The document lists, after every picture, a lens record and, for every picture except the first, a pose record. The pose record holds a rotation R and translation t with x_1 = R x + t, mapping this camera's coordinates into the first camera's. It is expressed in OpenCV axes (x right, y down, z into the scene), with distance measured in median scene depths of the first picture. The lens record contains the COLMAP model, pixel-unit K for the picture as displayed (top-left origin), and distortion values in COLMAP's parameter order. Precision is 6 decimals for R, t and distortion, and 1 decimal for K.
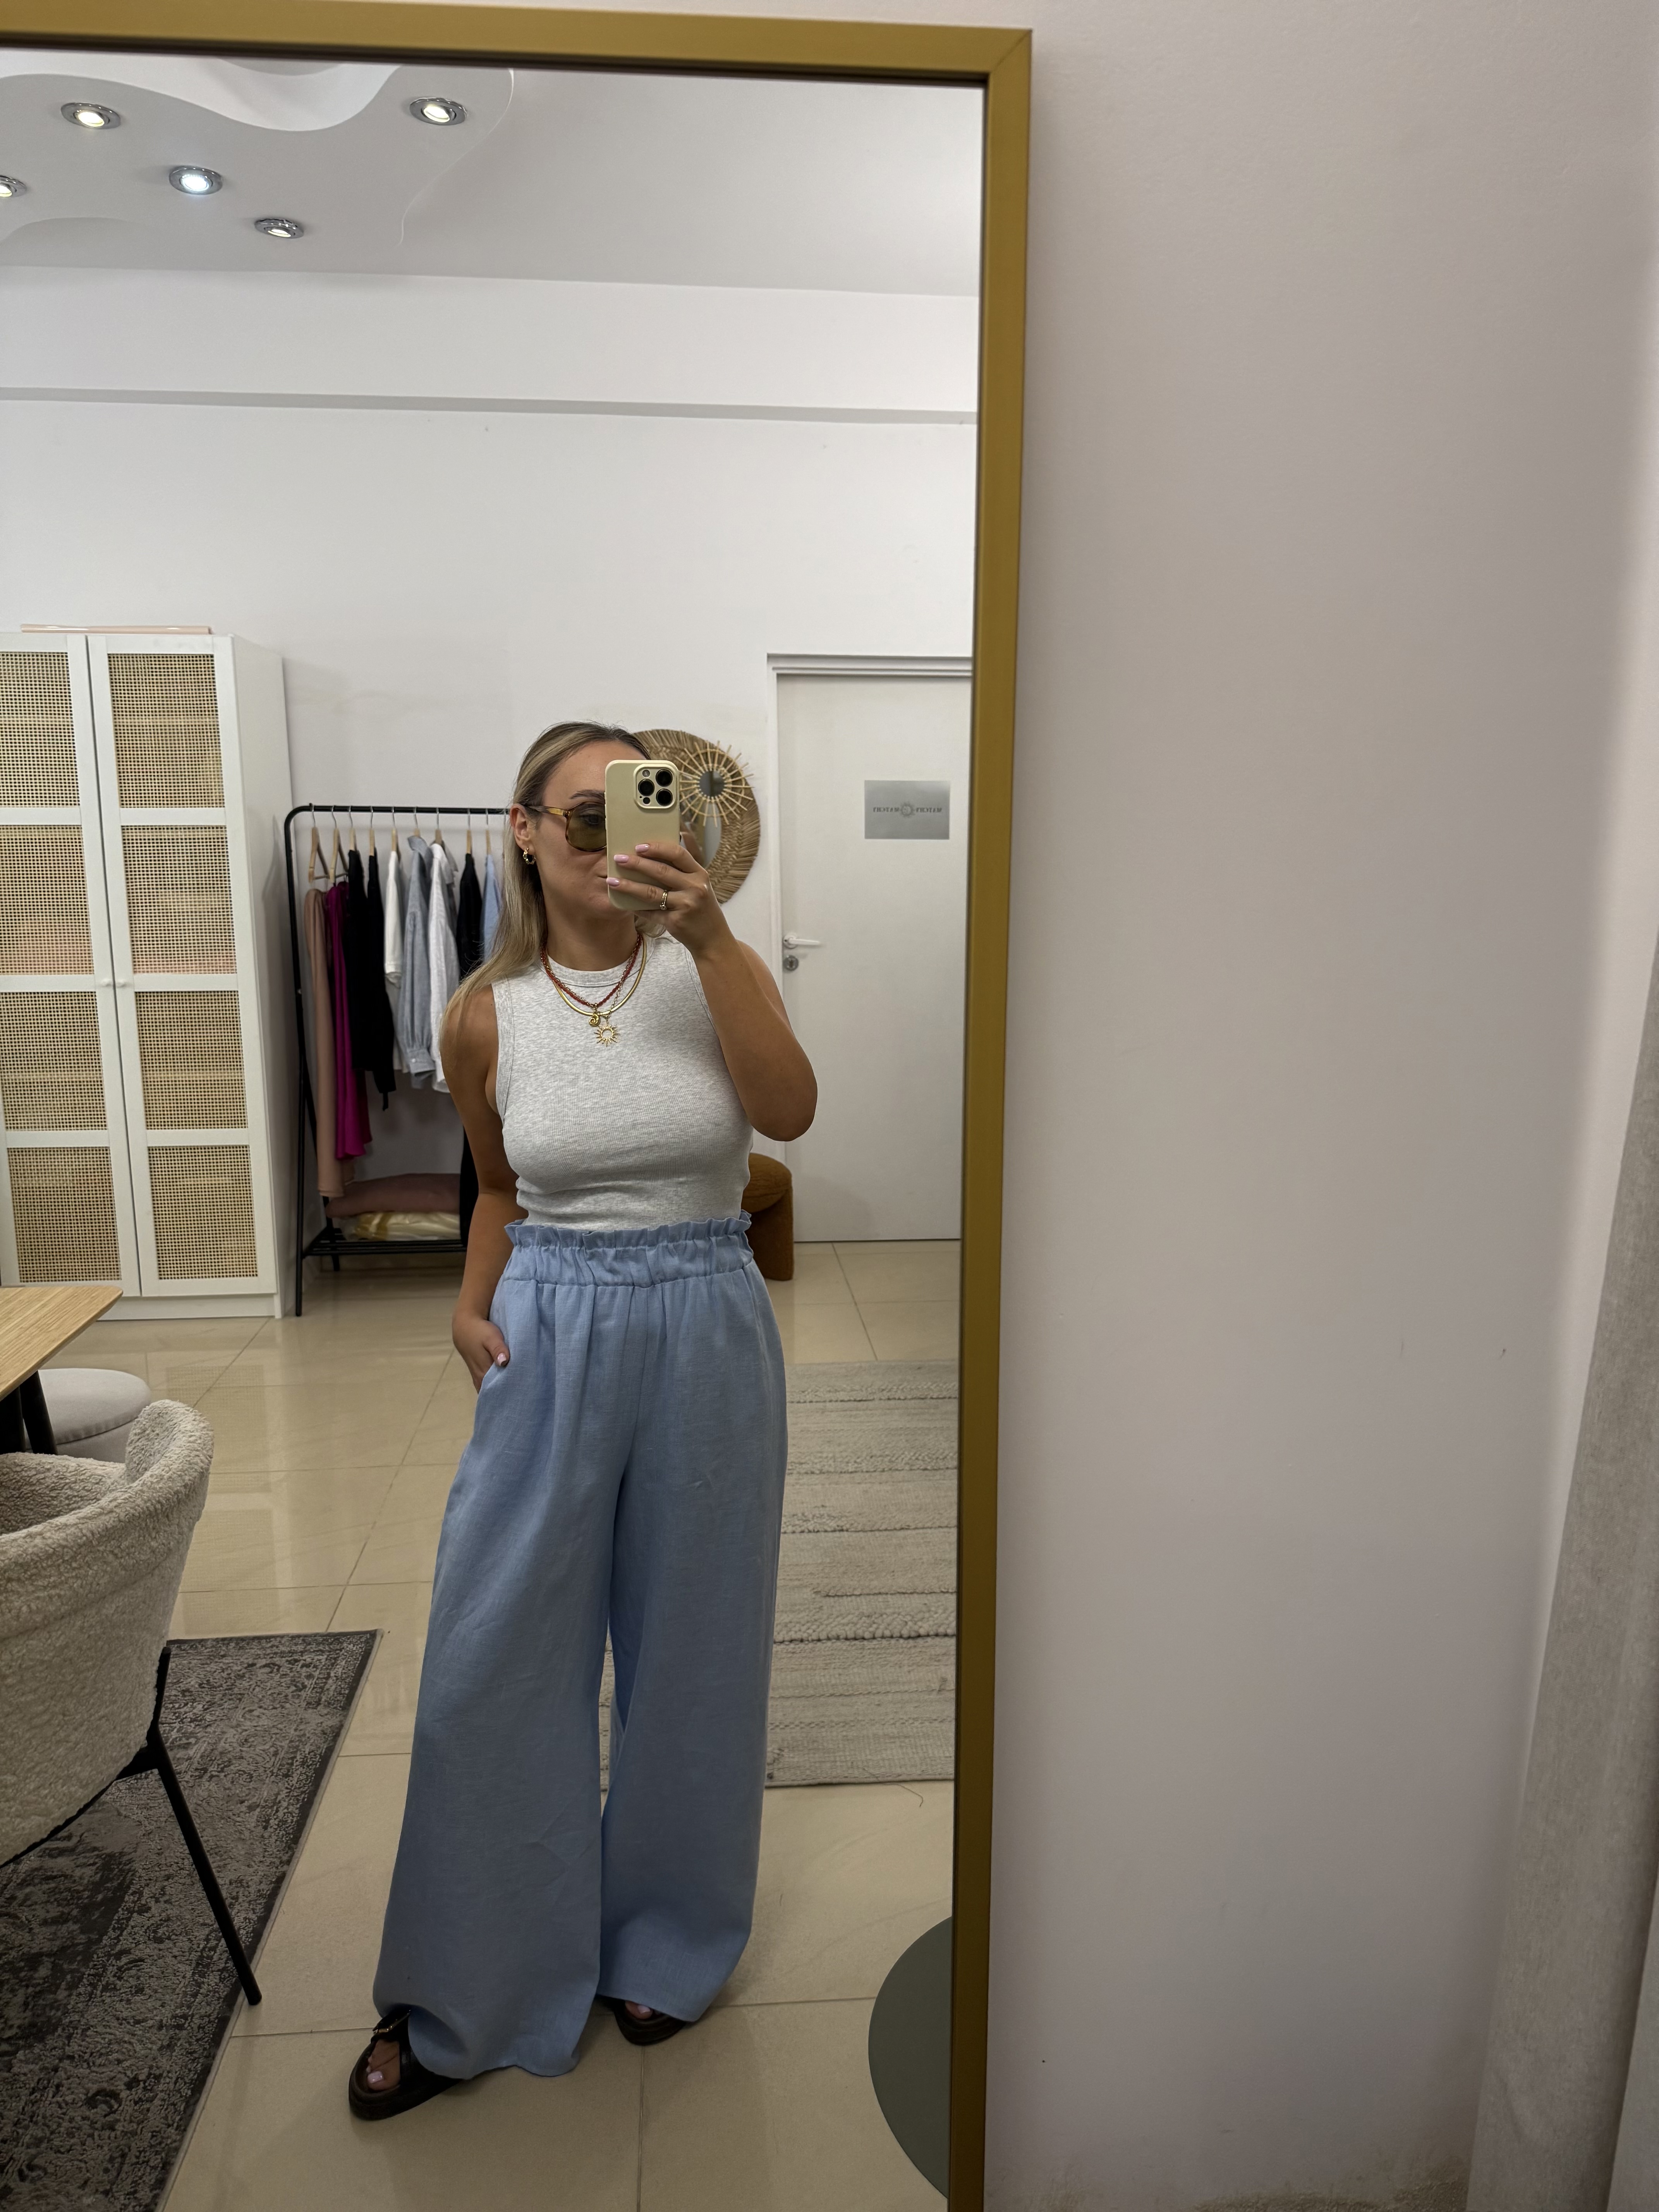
lens RADIAL K [[1553.9, 0, 829.5], [0, 1553.9, 1106.0], [0, 0, 1]] dist [-0.067592, 0.051443]
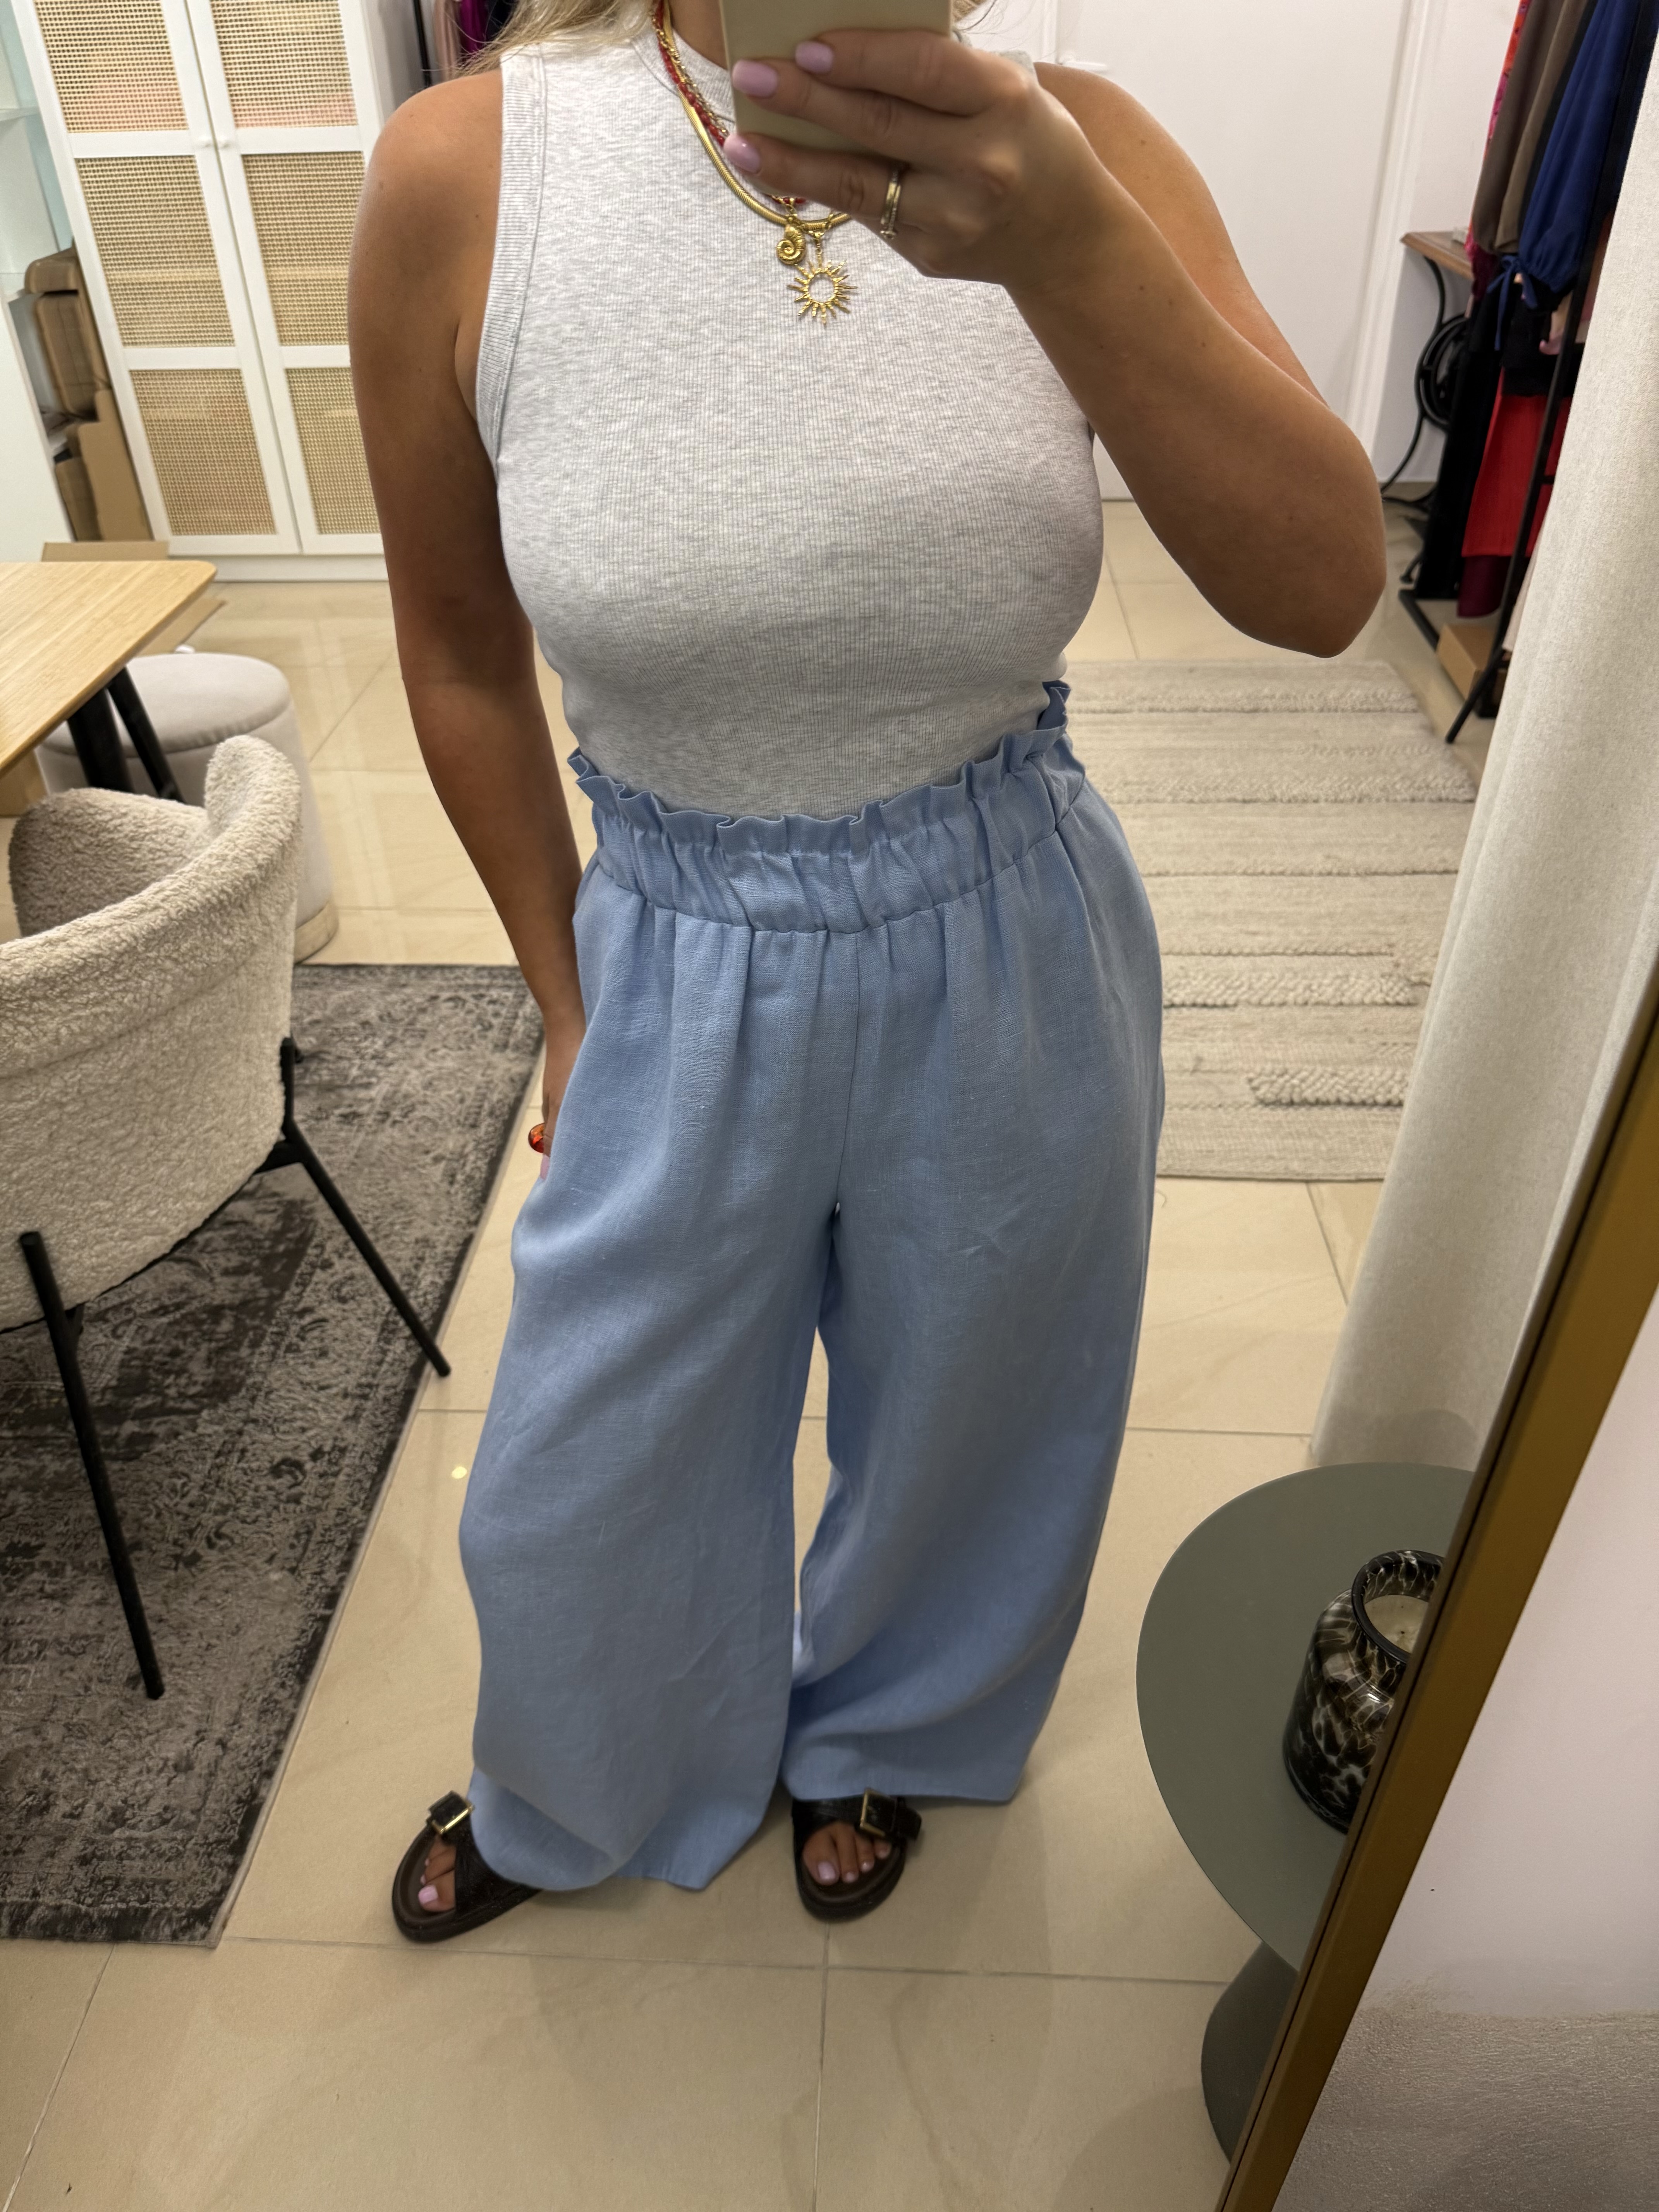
lens RADIAL K [[1554.2, 0, 845.0], [0, 1554.2, 1109.4], [0, 0, 1]] dist [0.027385, -0.063916]
pose [[0.990399, 0.074761, -0.116277, -0.029530], [-0.014514, 0.892729, 0.450360, 0.002289], [0.137474, -0.444349, 0.885243, 0.253559]]
